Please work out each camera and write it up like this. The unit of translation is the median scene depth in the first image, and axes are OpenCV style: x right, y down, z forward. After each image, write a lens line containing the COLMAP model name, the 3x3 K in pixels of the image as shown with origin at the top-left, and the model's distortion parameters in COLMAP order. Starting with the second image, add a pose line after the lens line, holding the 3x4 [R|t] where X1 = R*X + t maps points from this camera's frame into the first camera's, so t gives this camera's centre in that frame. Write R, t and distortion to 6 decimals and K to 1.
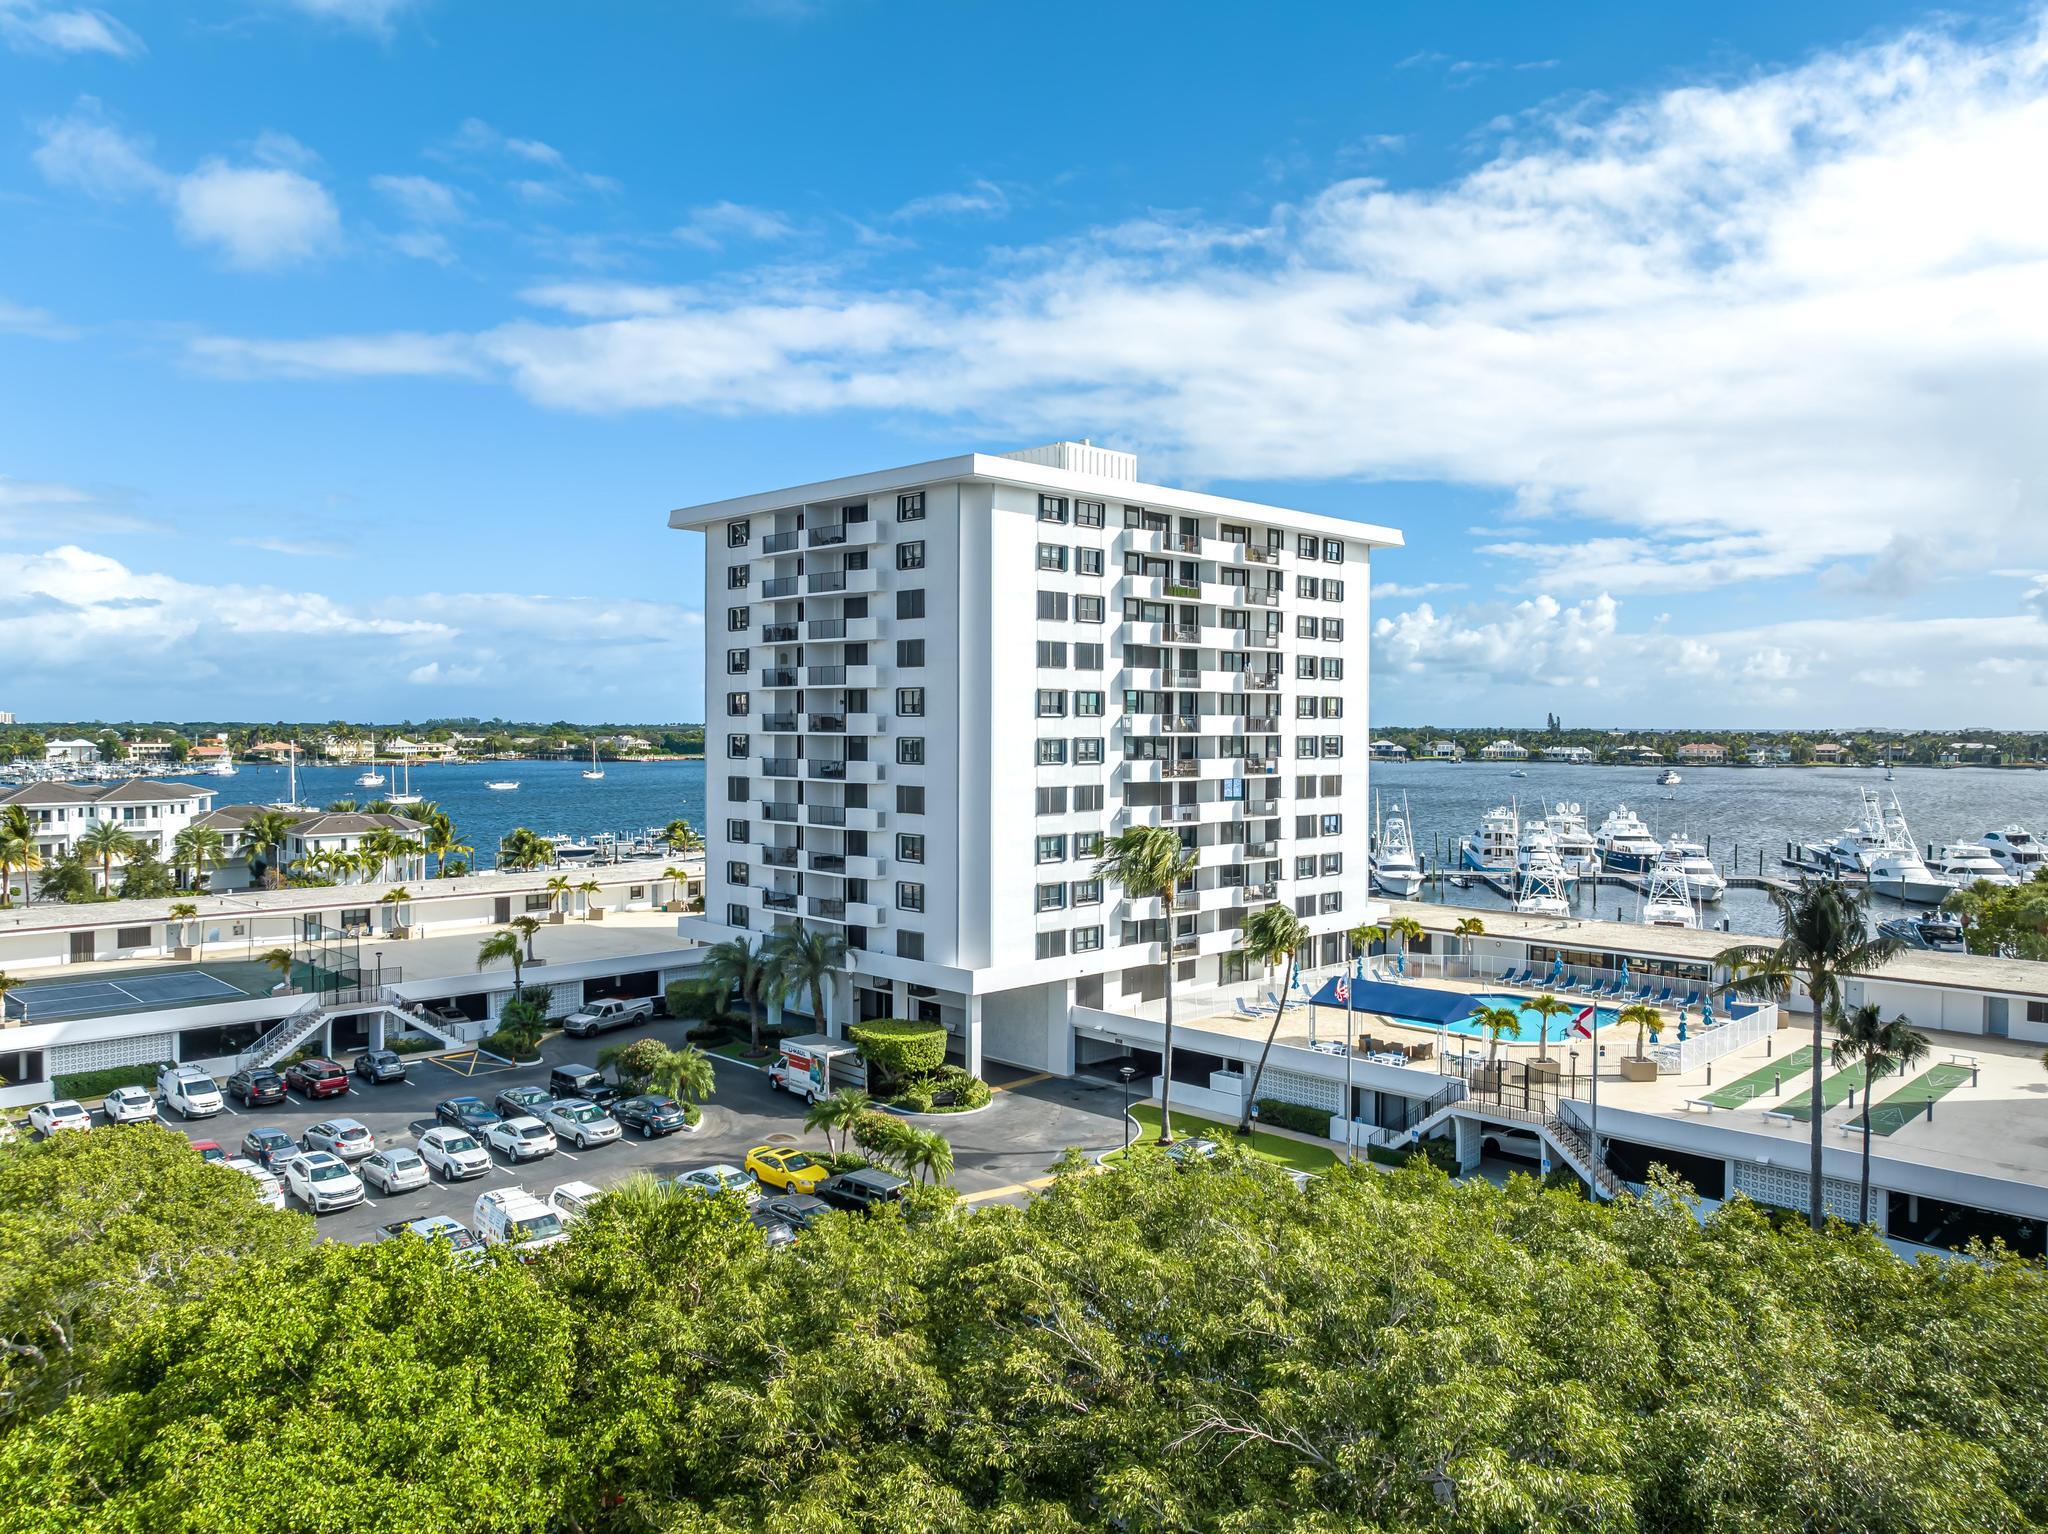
lens RADIAL K [[1434.6, 0, 1031.7], [0, 1434.6, 759.5], [0, 0, 1]] dist [-0.016583, -0.003126]
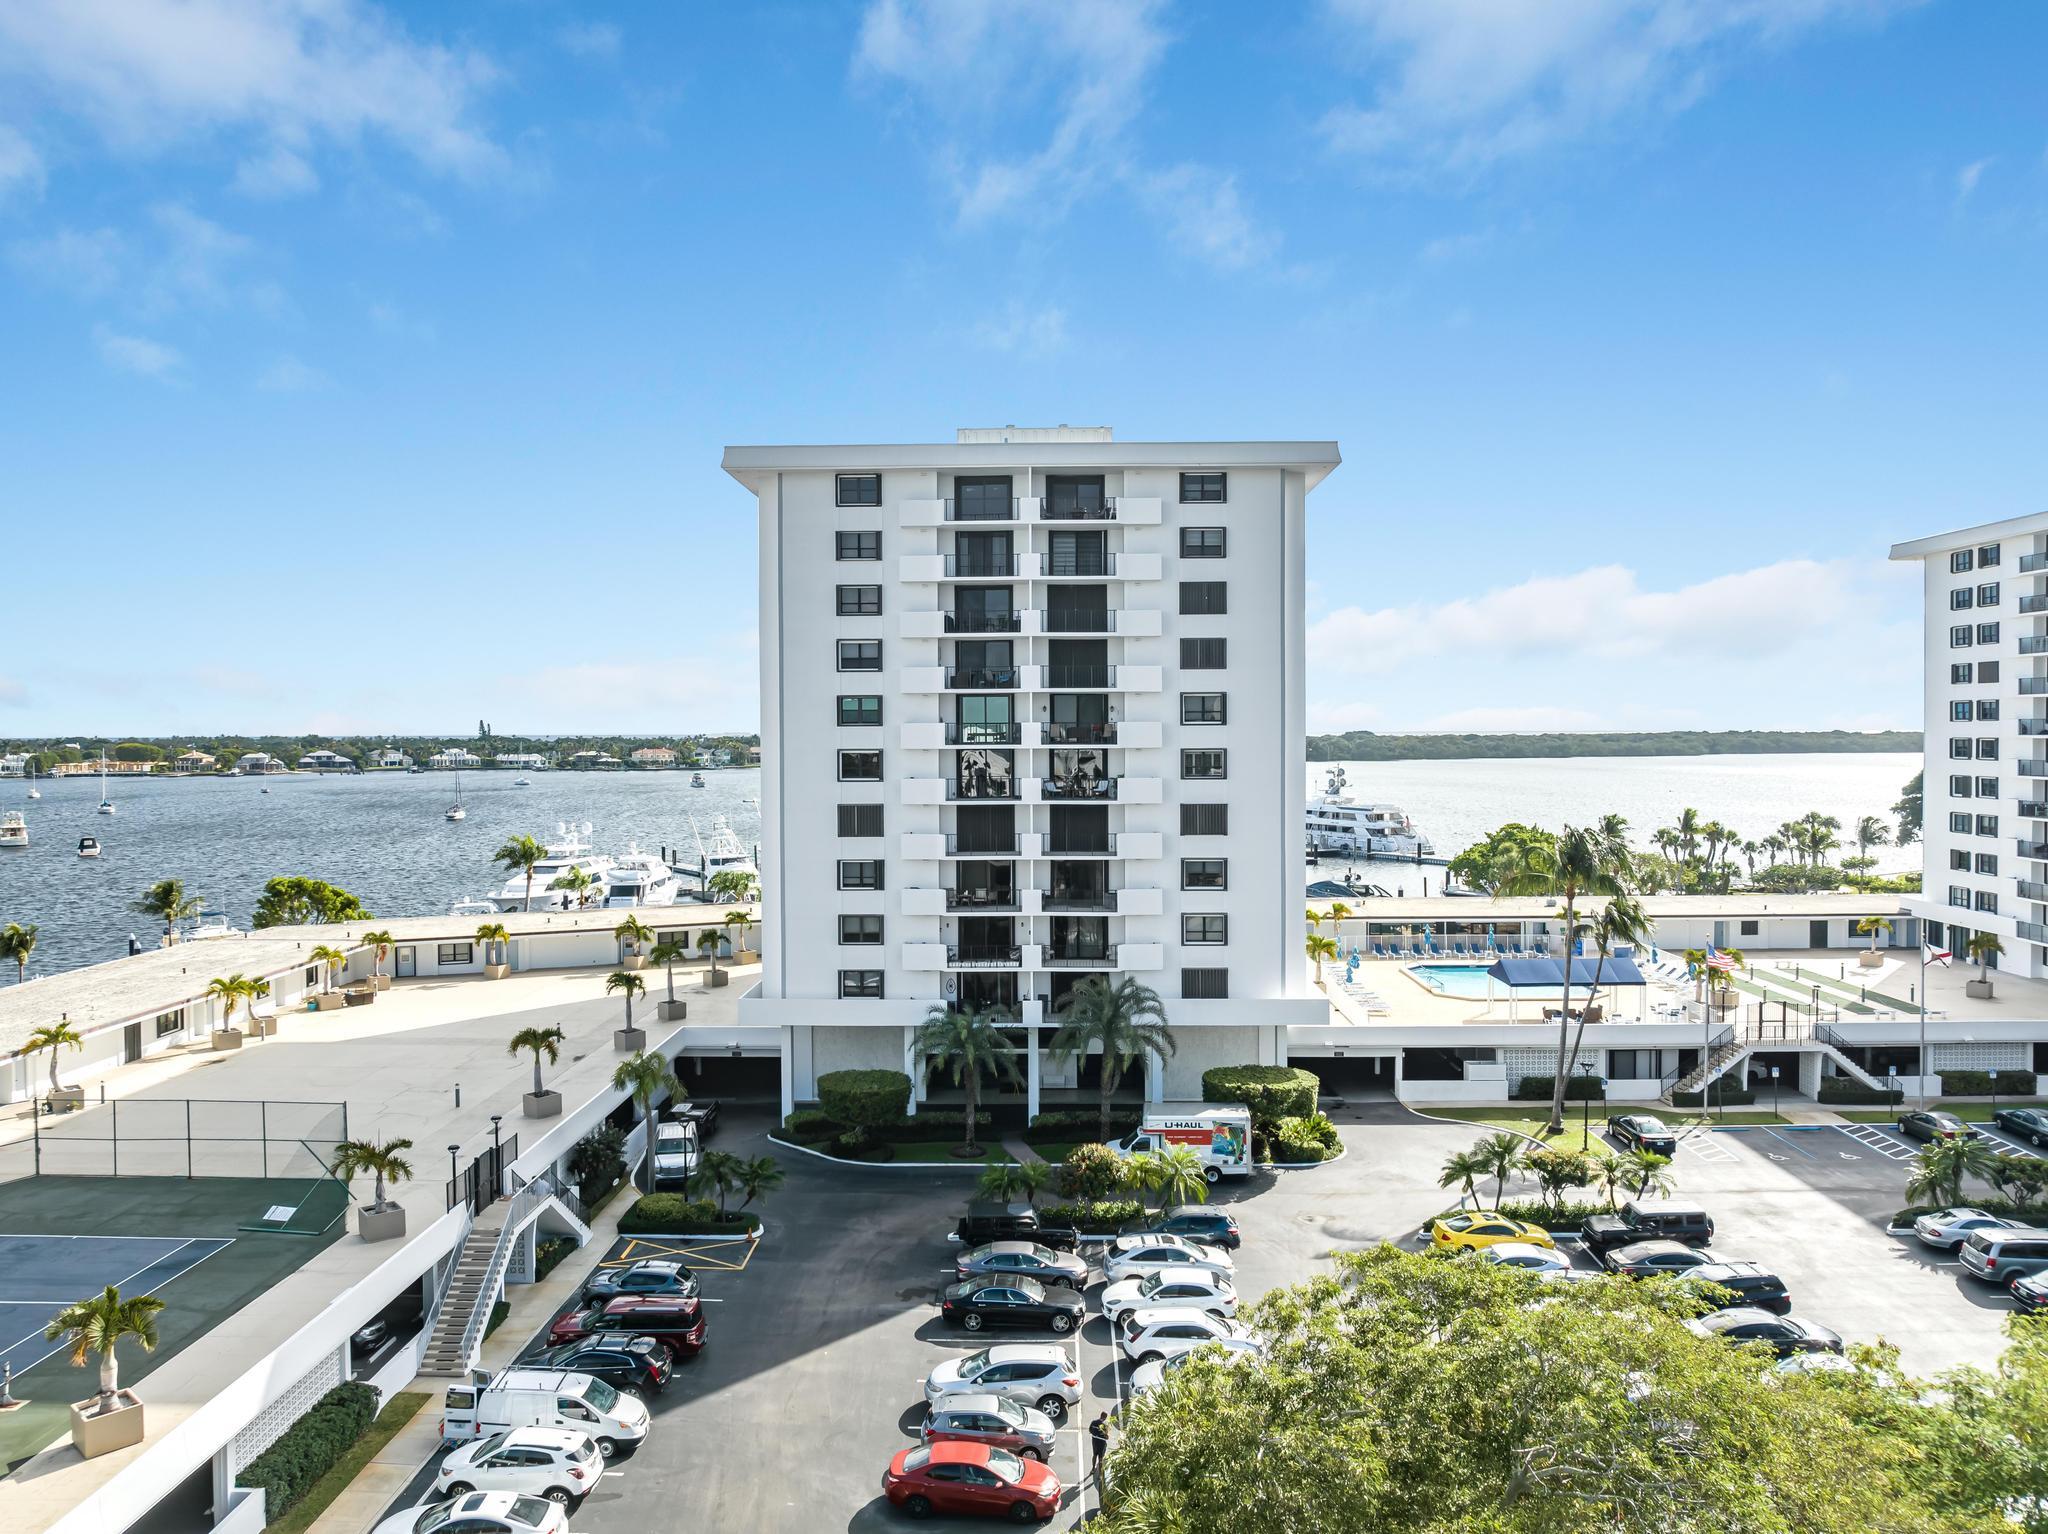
lens RADIAL K [[1434.6, 0, 1037.3], [0, 1434.6, 768.0], [0, 0, 1]] dist [-0.016583, -0.003126]
pose [[0.722414, -0.025634, 0.690986, -0.646385], [0.024908, 0.999629, 0.011043, -0.013731], [-0.691012, 0.009233, 0.722784, 0.362335]]
